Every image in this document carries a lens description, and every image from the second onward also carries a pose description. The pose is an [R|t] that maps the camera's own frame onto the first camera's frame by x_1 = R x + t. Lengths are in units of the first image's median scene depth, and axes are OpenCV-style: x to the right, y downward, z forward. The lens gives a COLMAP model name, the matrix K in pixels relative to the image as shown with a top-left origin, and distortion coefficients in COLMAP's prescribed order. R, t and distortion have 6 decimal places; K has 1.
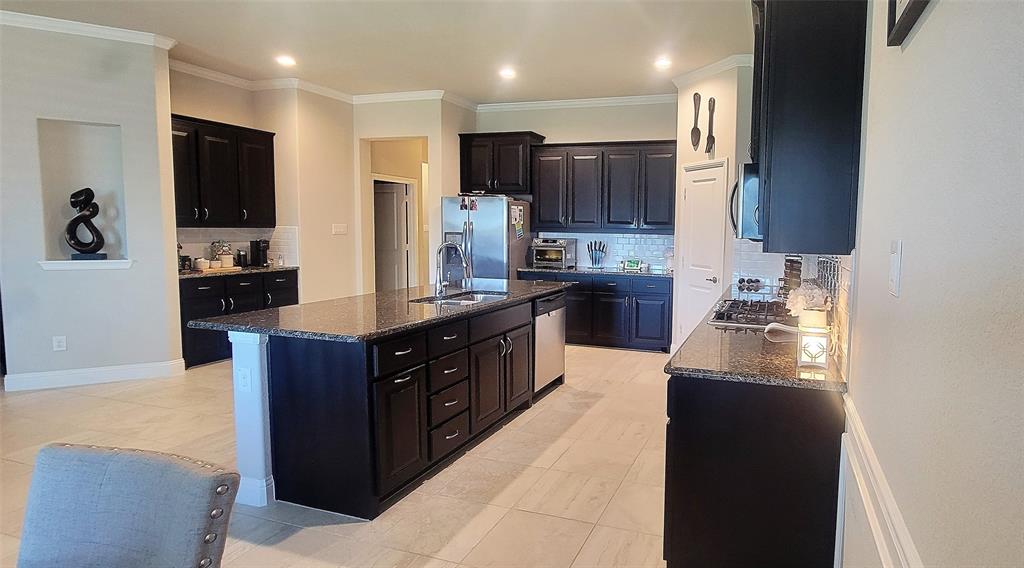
lens RADIAL K [[516.6, 0, 620.6], [0, 516.6, 265.9], [0, 0, 1]] dist [0.000689, -0.000146]
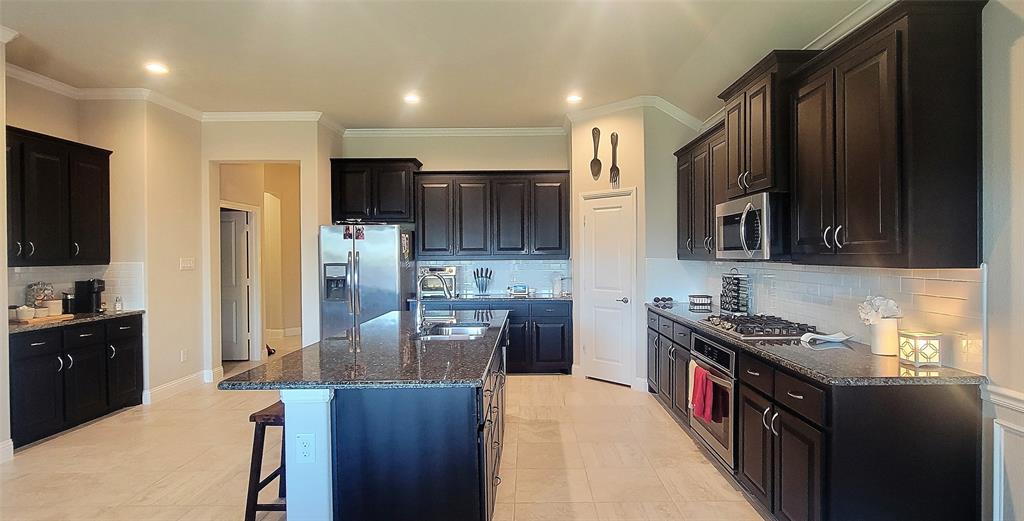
lens RADIAL K [[499.4, 0, 524.2], [0, 499.4, 257.4], [0, 0, 1]] dist [-0.001831, 0.000208]
pose [[0.958428, -0.026555, 0.284097, -0.258780], [0.045459, 0.997153, -0.060155, -0.007042], [-0.281691, 0.070569, 0.956907, 0.053726]]
